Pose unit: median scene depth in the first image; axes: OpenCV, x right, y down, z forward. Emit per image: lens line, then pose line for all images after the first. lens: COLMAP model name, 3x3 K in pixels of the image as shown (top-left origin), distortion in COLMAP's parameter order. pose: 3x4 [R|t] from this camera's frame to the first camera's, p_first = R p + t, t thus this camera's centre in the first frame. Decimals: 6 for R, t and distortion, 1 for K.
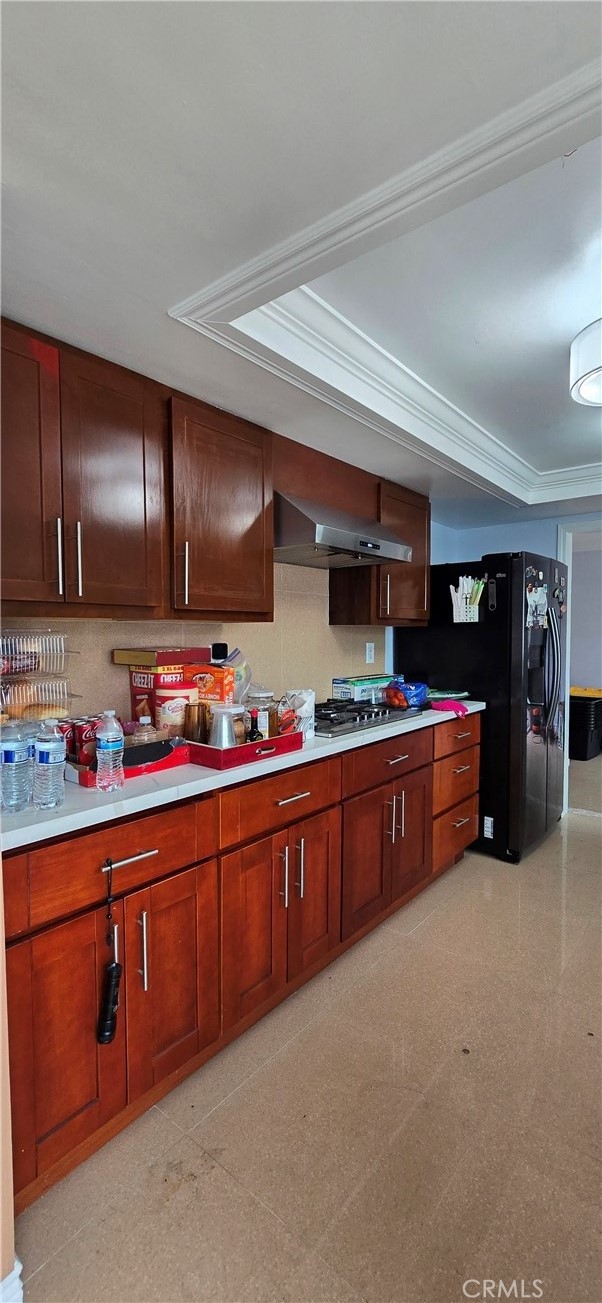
lens RADIAL K [[531.1, 0, 299.7], [0, 531.1, 657.5], [0, 0, 1]] dist [-0.000646, 0.000455]
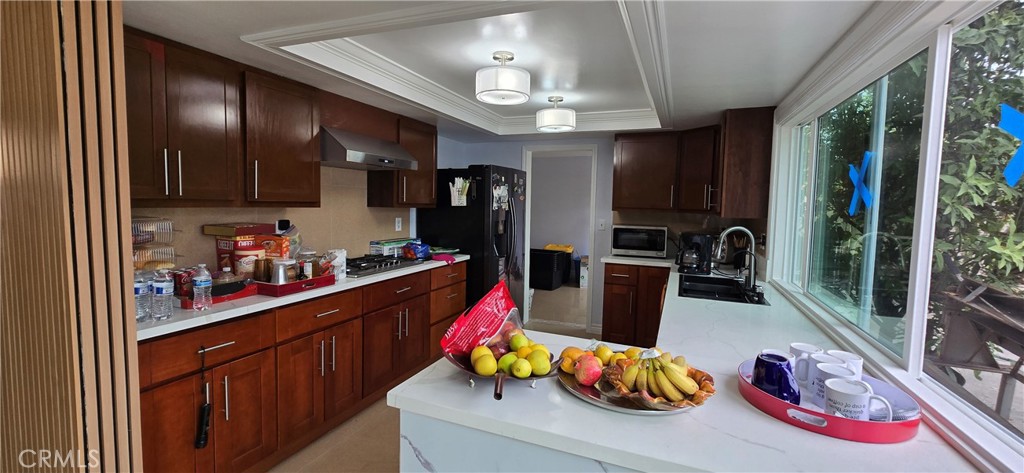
lens RADIAL K [[417.3, 0, 515.6], [0, 417.3, 228.9], [0, 0, 1]] dist [-0.000646, 0.000455]
pose [[0.950662, 0.003277, 0.310211, 0.142464], [-0.009456, 0.999786, 0.018419, -0.036744], [-0.310085, -0.020443, 0.950489, -0.454796]]
